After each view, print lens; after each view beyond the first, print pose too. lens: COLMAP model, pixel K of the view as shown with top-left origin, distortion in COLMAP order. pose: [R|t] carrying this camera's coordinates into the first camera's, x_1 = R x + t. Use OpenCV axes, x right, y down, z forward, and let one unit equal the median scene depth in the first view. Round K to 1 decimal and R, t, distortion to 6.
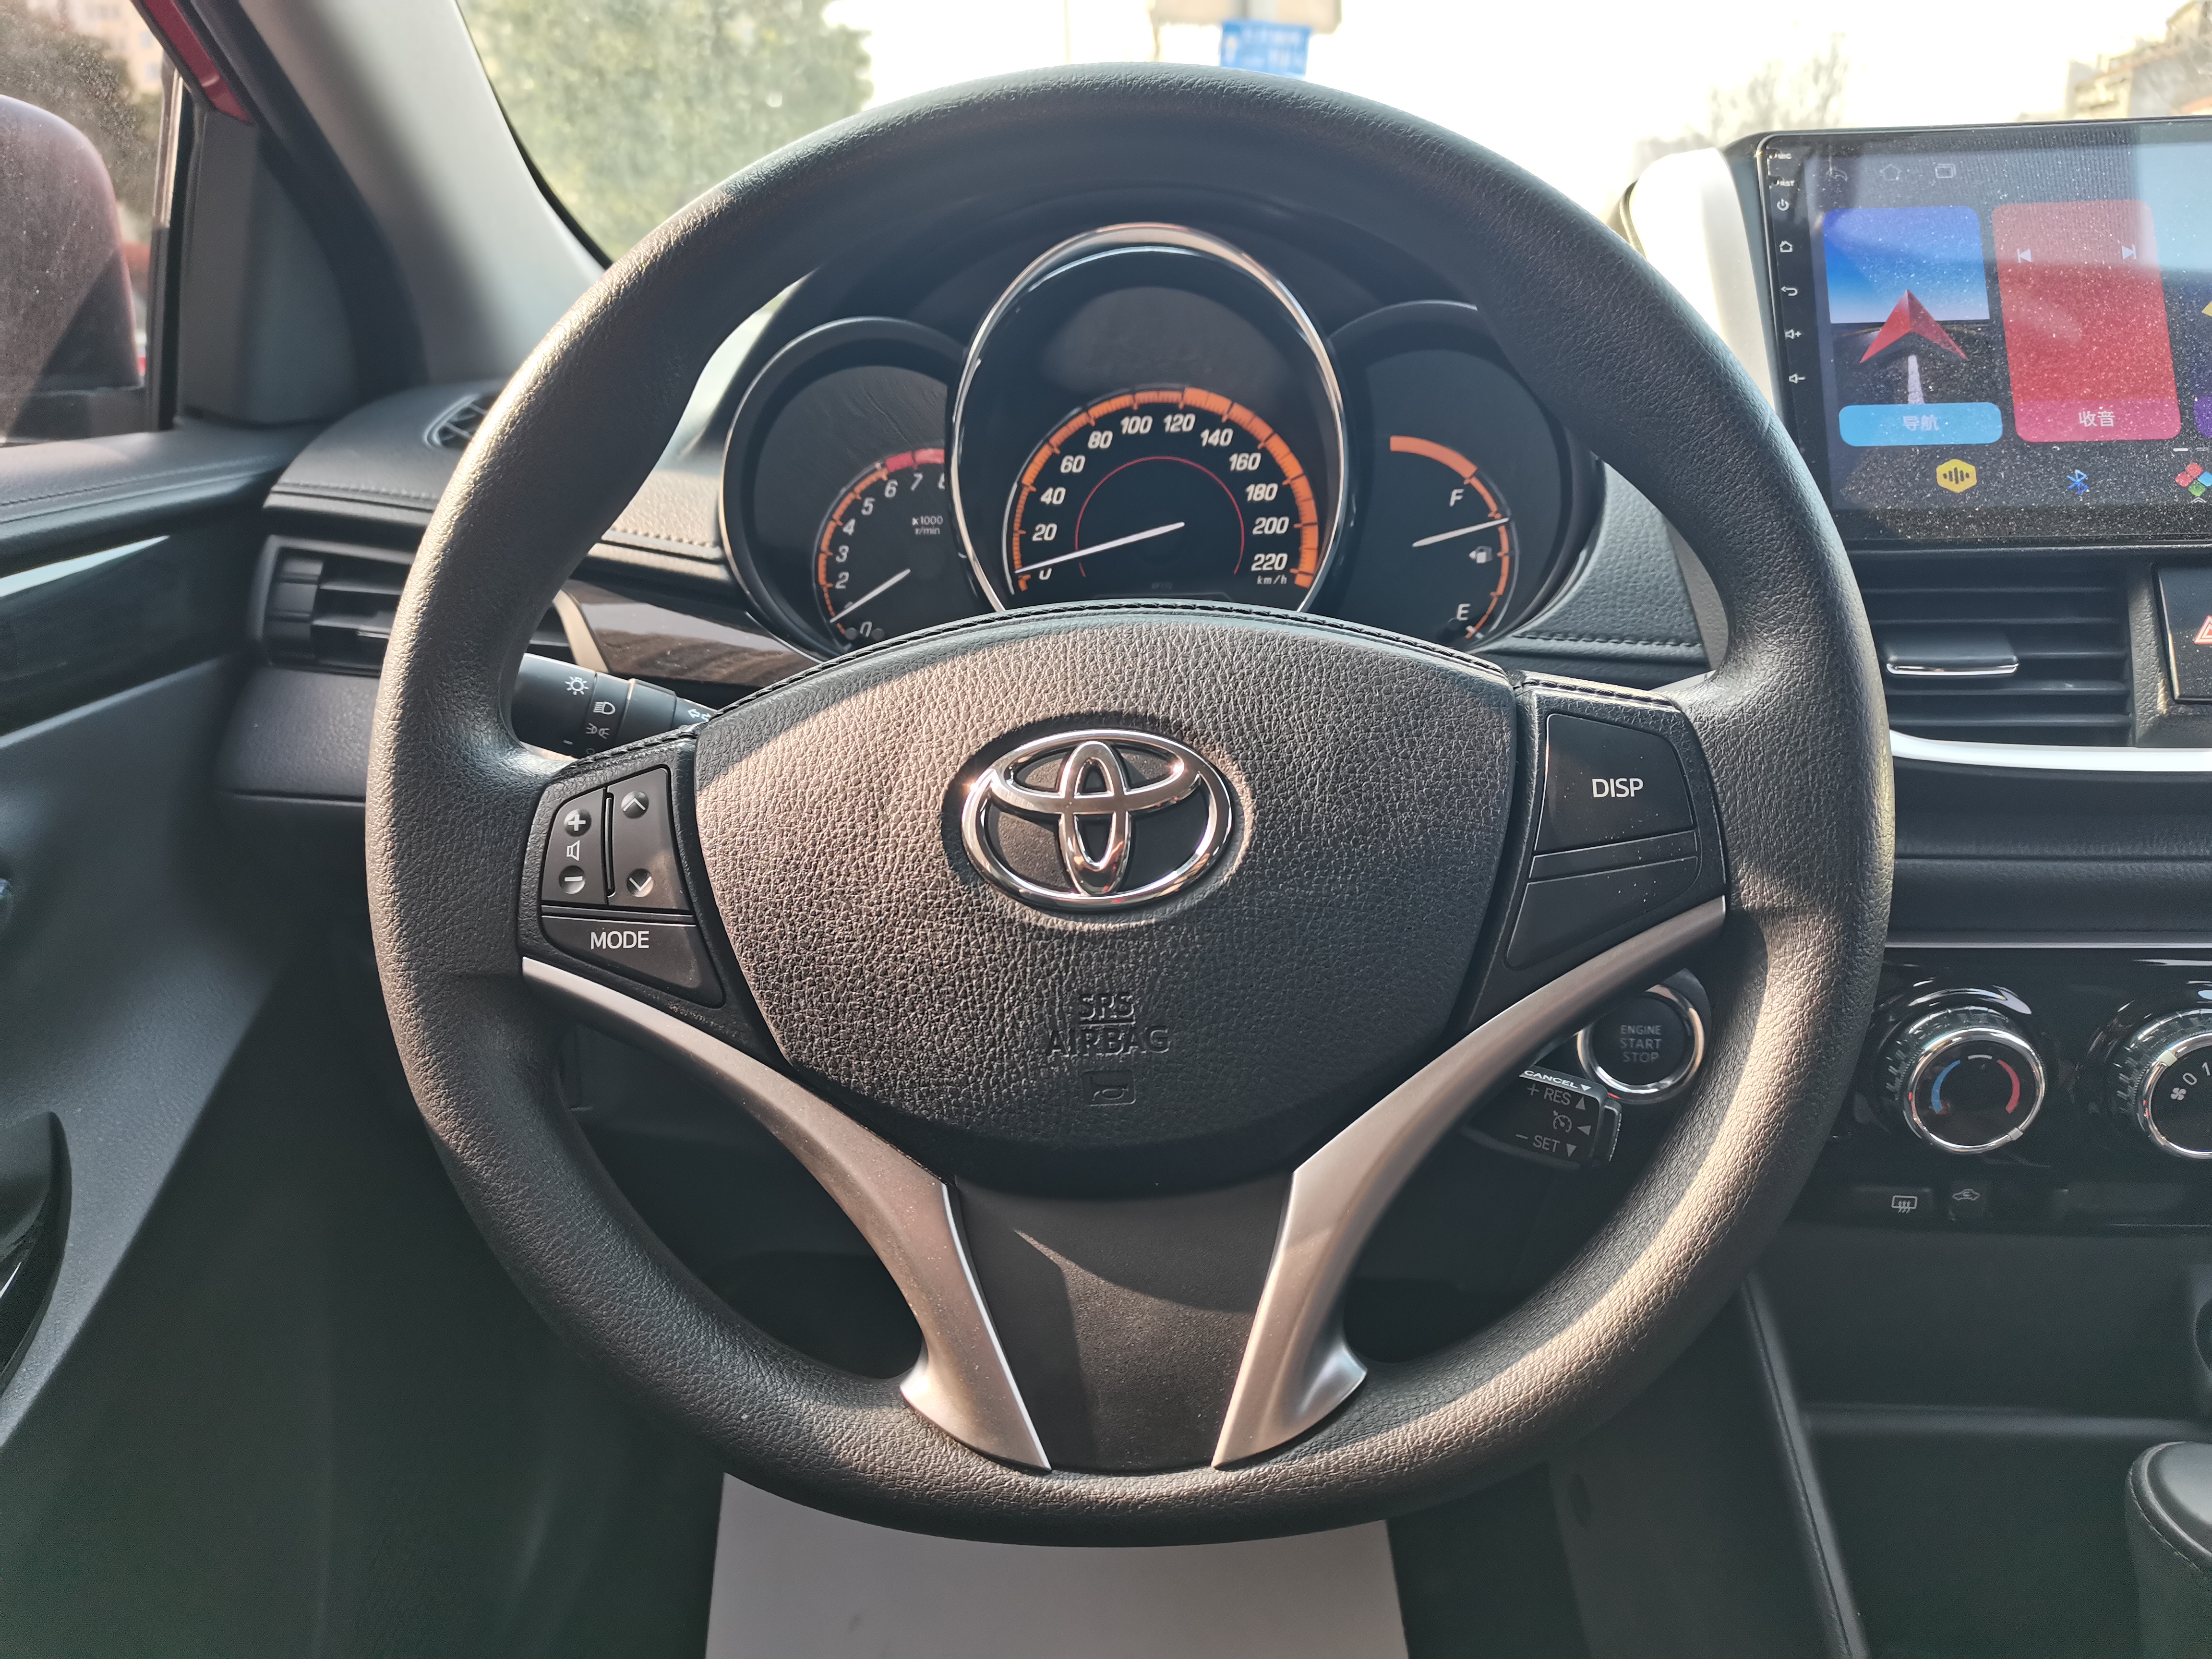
lens RADIAL K [[1726.6, 0, 1106.0], [0, 1726.6, 829.5], [0, 0, 1]] dist [-0.004582, -0.001360]
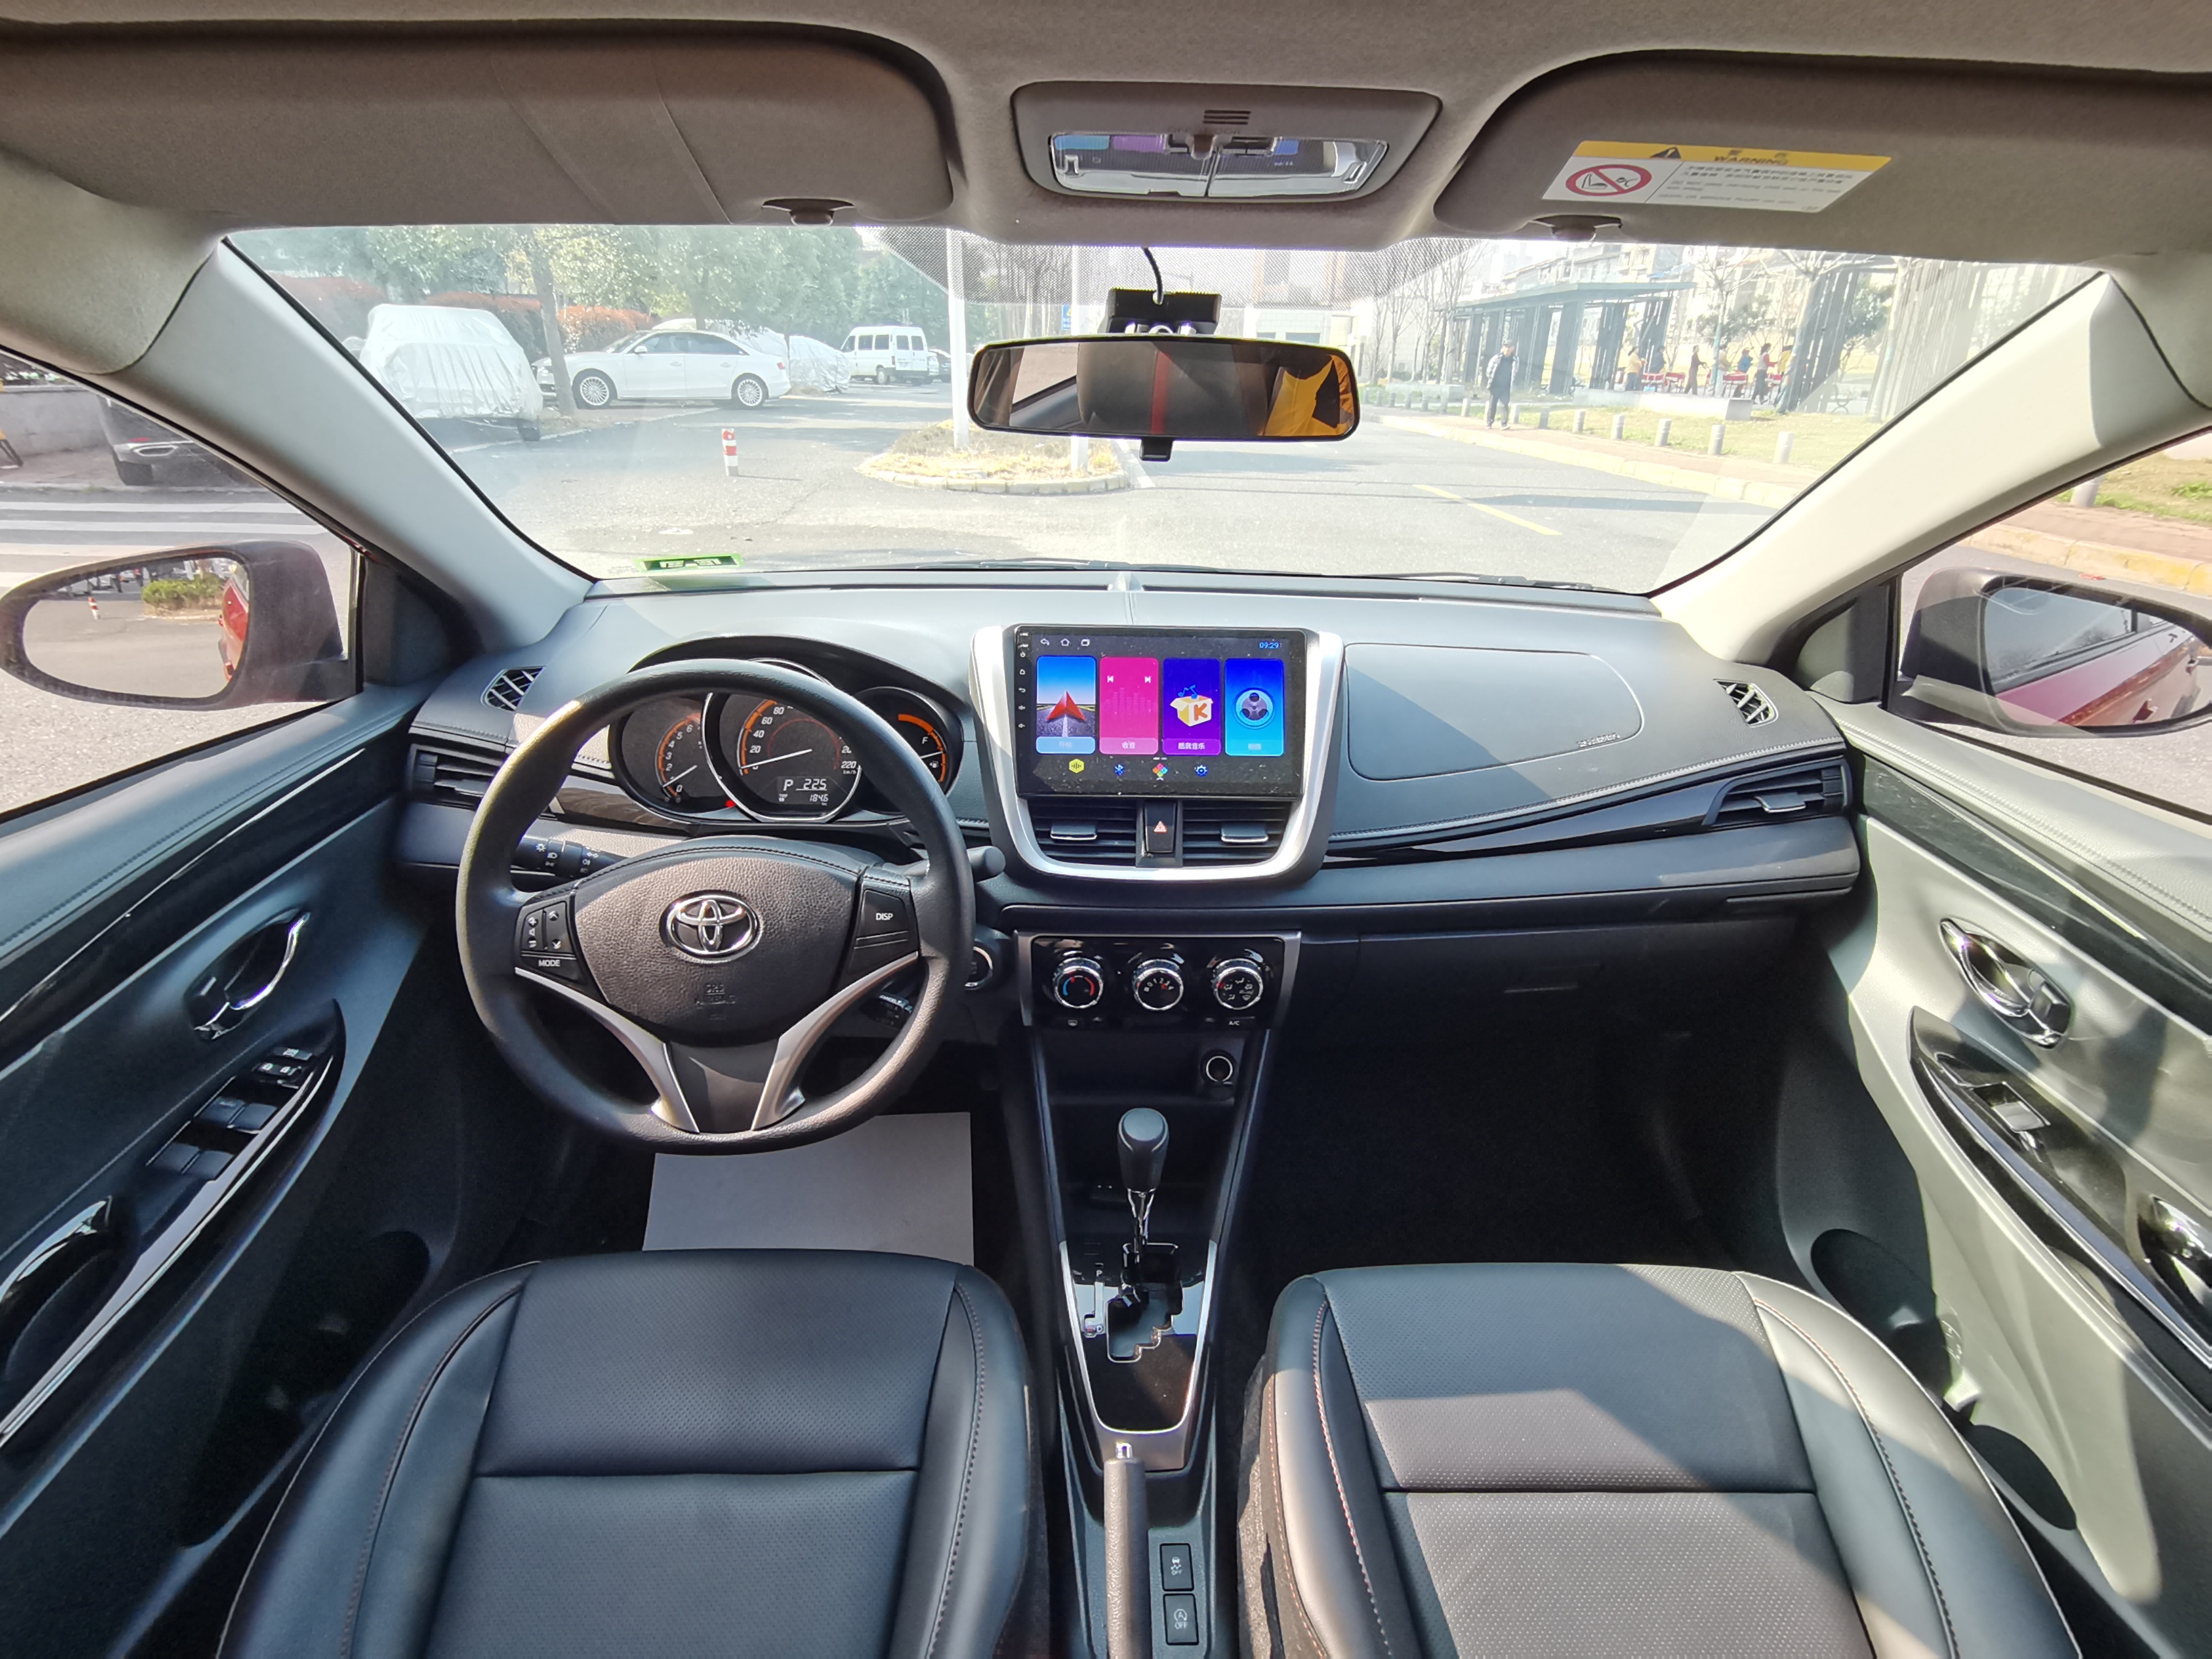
lens RADIAL K [[1089.4, 0, 1106.0], [0, 1089.4, 829.5], [0, 0, 1]] dist [0.002321, -0.000075]
pose [[0.993550, 0.006347, 0.113219, 0.423962], [-0.019458, 0.993166, 0.115080, -0.371924], [-0.111715, -0.116541, 0.986883, -0.863132]]
